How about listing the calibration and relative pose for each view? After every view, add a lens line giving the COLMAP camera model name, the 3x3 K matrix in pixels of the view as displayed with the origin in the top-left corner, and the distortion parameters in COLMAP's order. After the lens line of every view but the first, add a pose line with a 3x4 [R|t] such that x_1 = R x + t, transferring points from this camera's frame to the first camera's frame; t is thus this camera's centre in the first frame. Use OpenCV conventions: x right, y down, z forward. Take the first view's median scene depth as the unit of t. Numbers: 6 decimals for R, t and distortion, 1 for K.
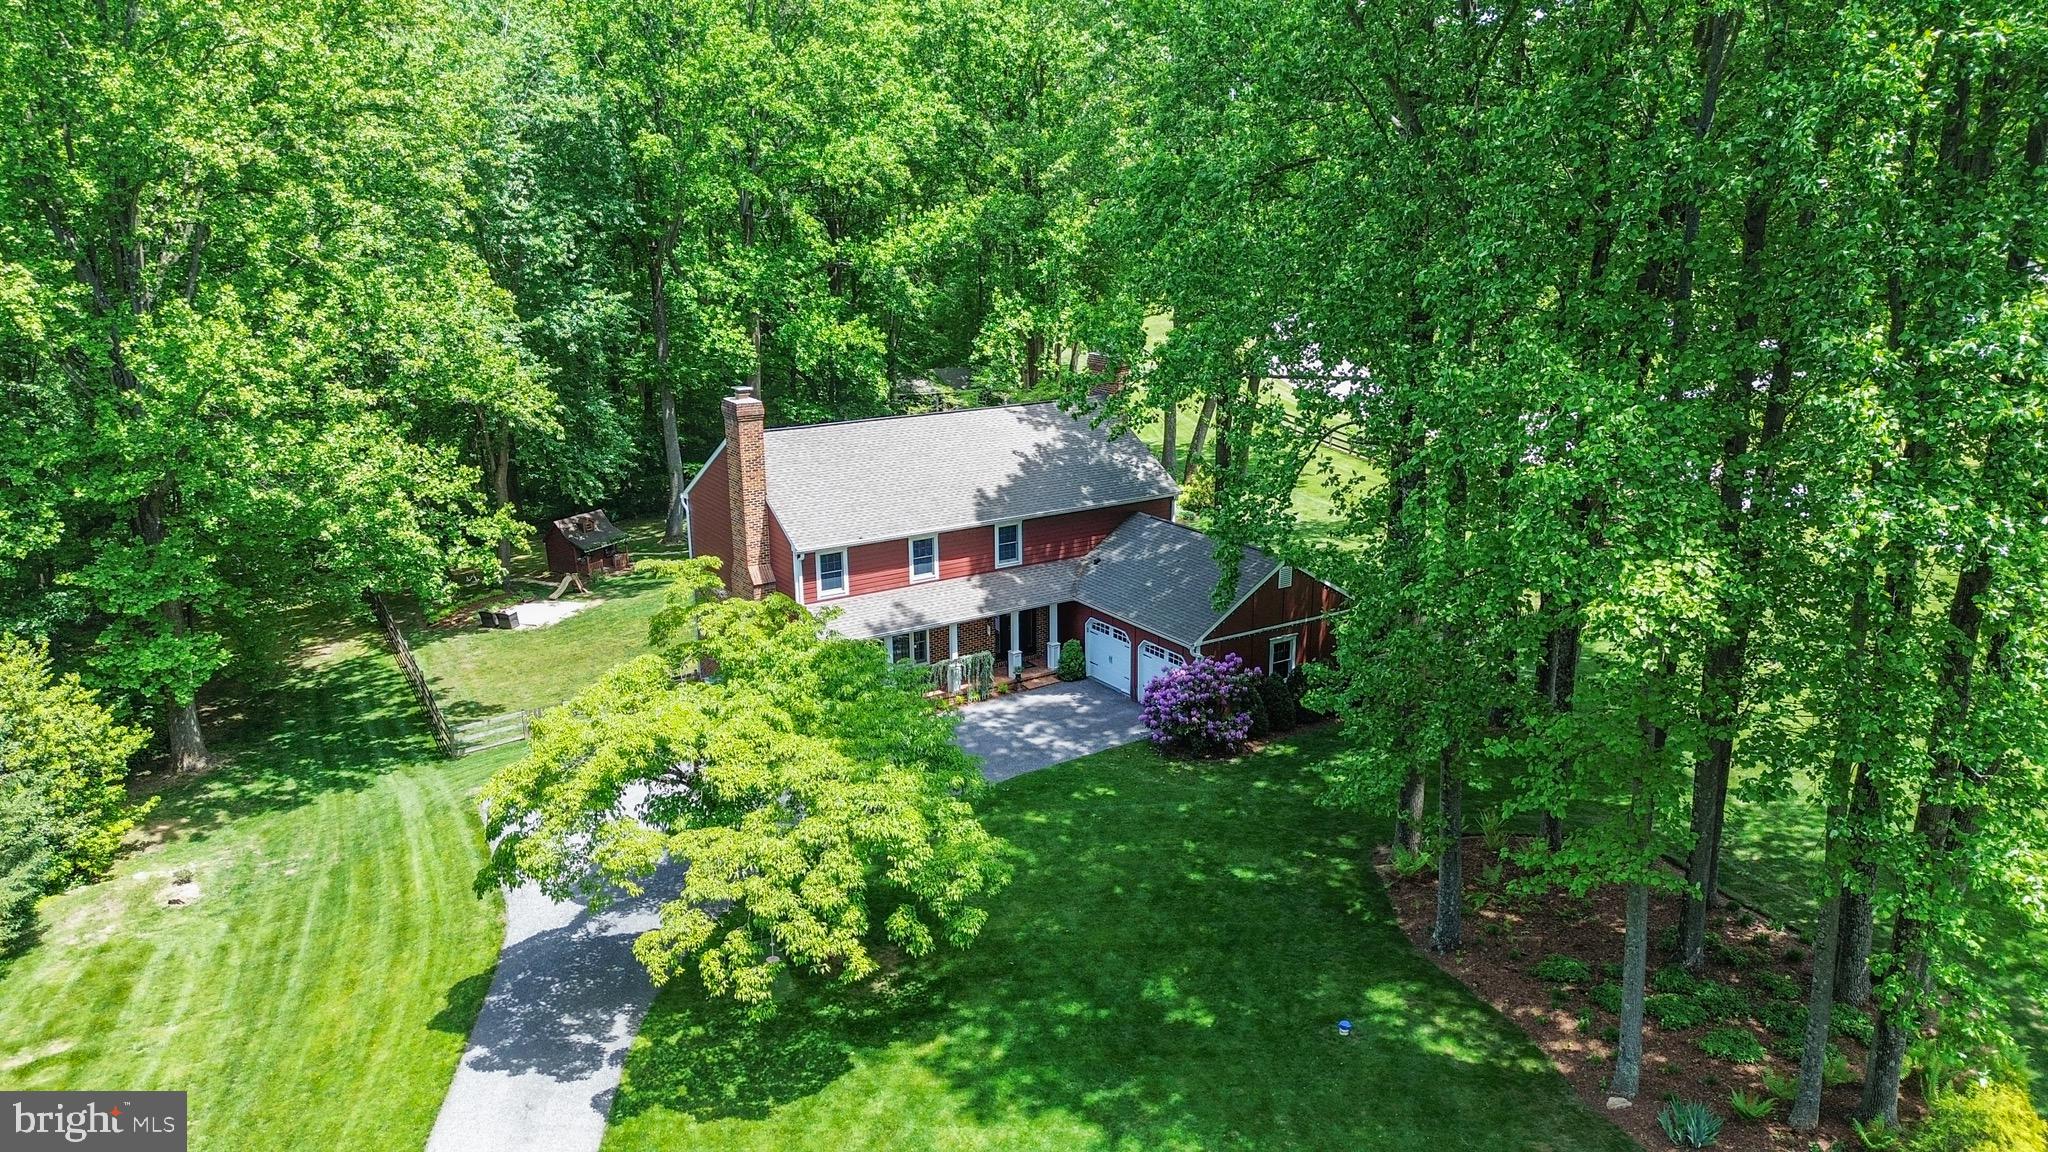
lens RADIAL K [[1411.4, 0, 1026.8], [0, 1411.4, 579.0], [0, 0, 1]] dist [0.025314, 0.001445]
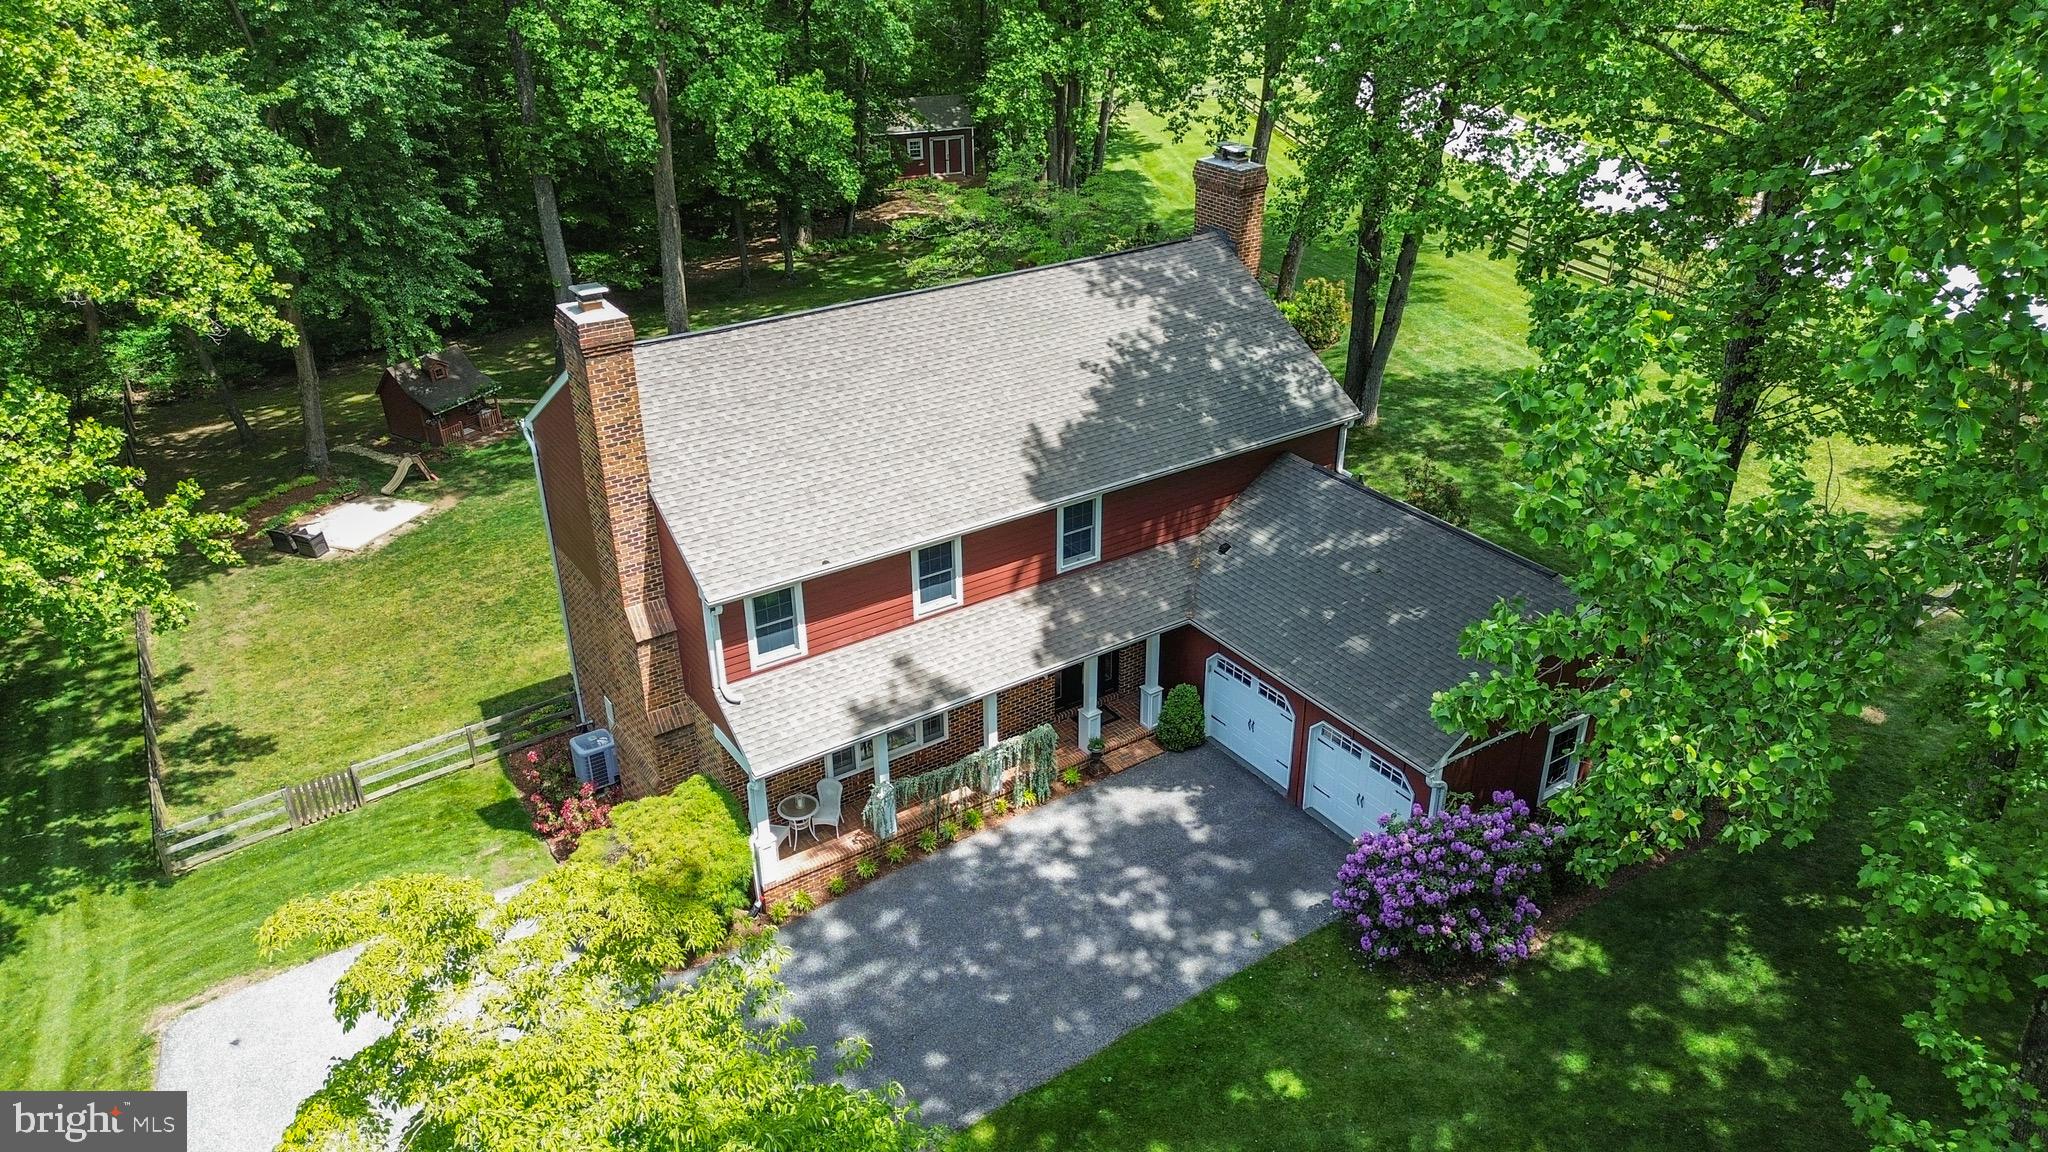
lens RADIAL K [[1411.4, 0, 1014.6], [0, 1411.4, 572.8], [0, 0, 1]] dist [0.025314, 0.001445]
pose [[0.999916, -0.006132, 0.011419, -0.046334], [0.003582, 0.977434, 0.211211, -0.131016], [-0.012457, -0.211153, 0.977374, 0.425627]]
